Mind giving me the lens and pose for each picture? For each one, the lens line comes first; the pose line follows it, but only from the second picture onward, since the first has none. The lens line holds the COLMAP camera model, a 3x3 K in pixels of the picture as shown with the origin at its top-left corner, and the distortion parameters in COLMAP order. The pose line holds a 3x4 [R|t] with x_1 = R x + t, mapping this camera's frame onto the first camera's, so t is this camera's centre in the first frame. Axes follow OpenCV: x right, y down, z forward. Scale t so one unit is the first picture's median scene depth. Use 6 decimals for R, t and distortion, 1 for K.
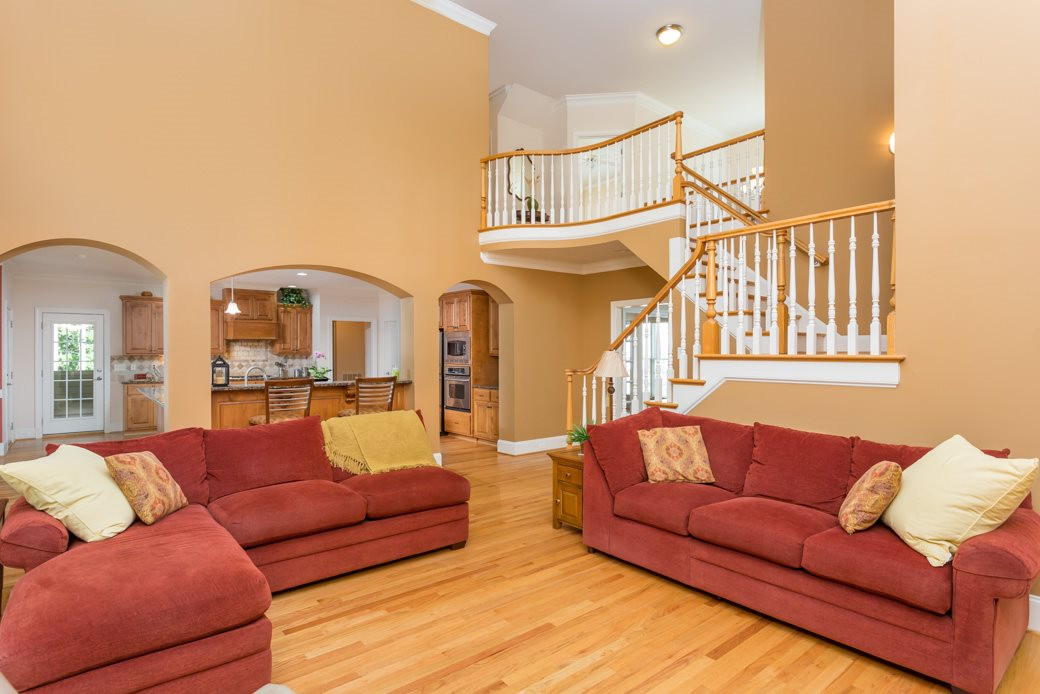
lens RADIAL K [[535.3, 0, 519.7], [0, 535.3, 353.3], [0, 0, 1]] dist [-0.009533, 0.000444]
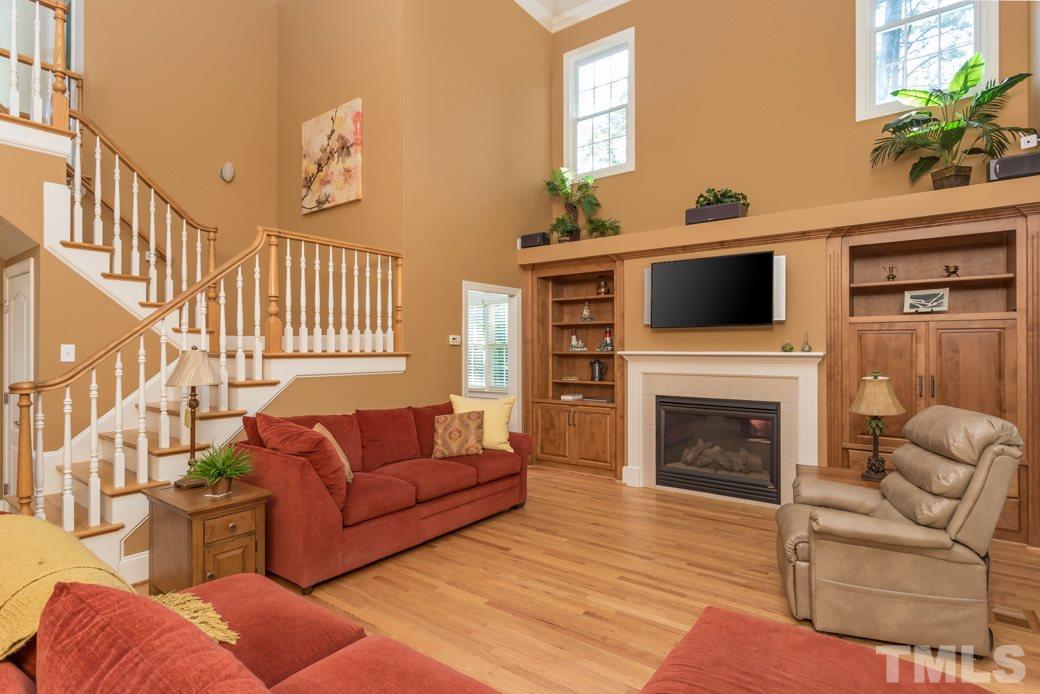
lens RADIAL K [[535.3, 0, 496.7], [0, 535.3, 347.7], [0, 0, 1]] dist [-0.009533, 0.000444]
pose [[-0.225127, 0.004694, 0.974318, -0.873189], [0.004848, 0.999981, -0.003698, -0.002435], [-0.974317, 0.003891, -0.225145, 1.068339]]
